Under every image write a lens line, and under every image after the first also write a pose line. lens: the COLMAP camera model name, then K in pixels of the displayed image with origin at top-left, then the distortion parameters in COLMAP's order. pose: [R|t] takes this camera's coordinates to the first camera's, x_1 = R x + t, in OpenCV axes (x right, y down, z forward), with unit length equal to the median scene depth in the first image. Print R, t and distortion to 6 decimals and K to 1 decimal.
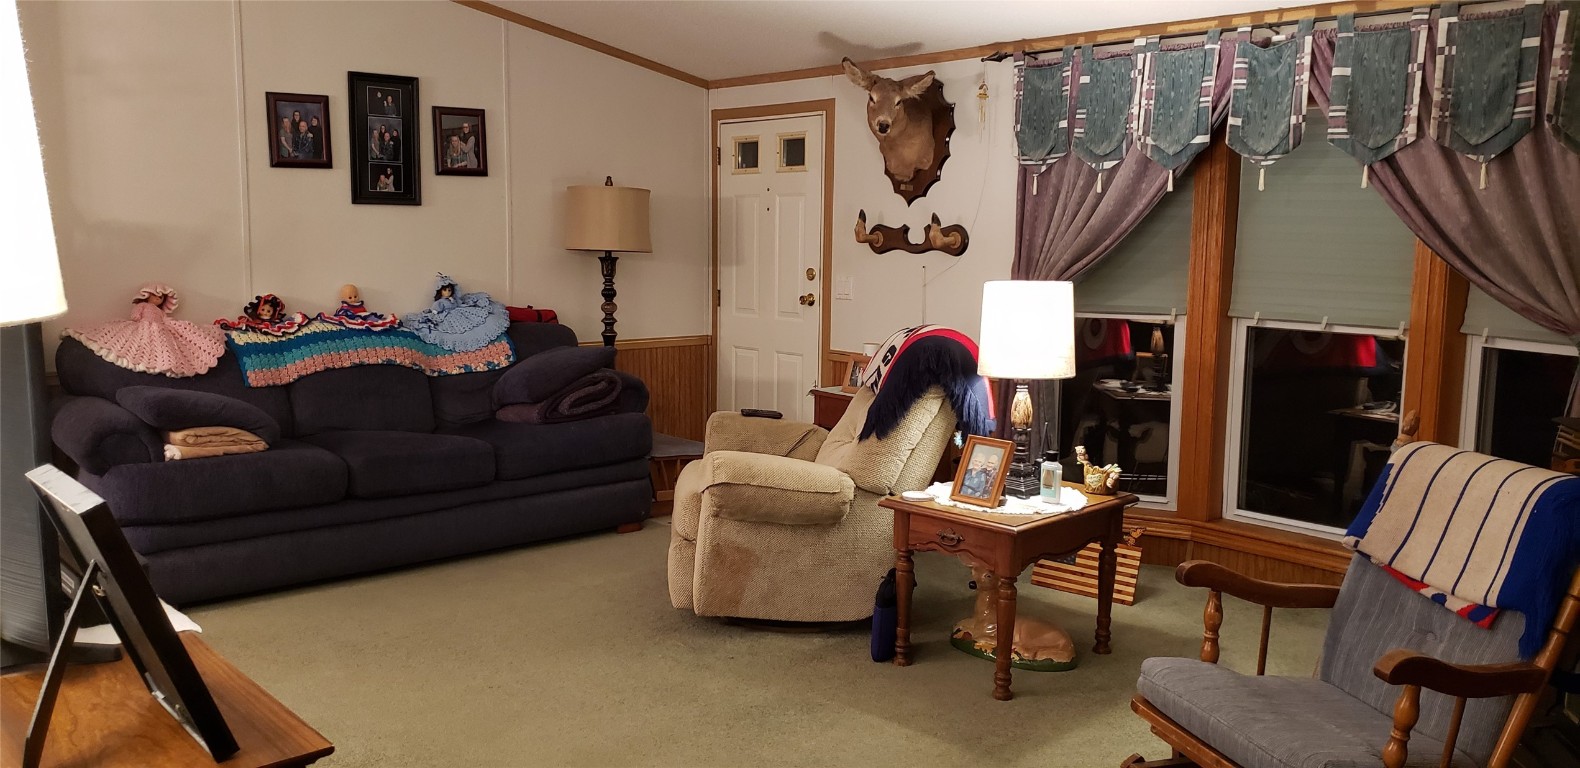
lens RADIAL K [[1137.5, 0, 790.0], [0, 1137.5, 384.0], [0, 0, 1]] dist [0.054207, -0.001466]
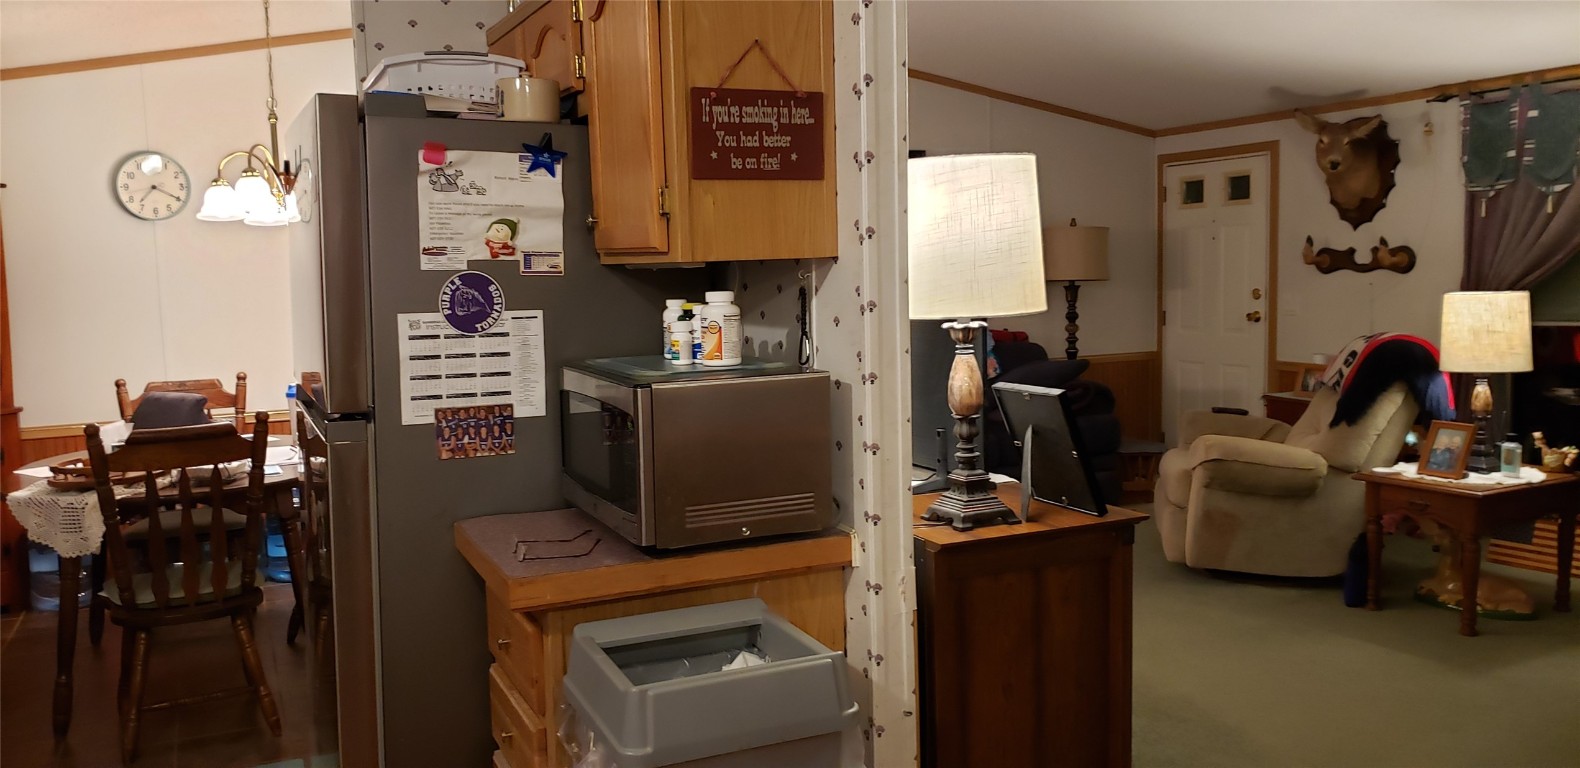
lens RADIAL K [[1173.5, 0, 790.0], [0, 1173.5, 384.0], [0, 0, 1]] dist [0.004620, 0.006488]
pose [[0.954574, -0.010475, -0.297790, -0.098392], [0.001936, 0.999579, -0.028955, 0.032768], [0.297968, 0.027063, 0.954192, -0.318380]]
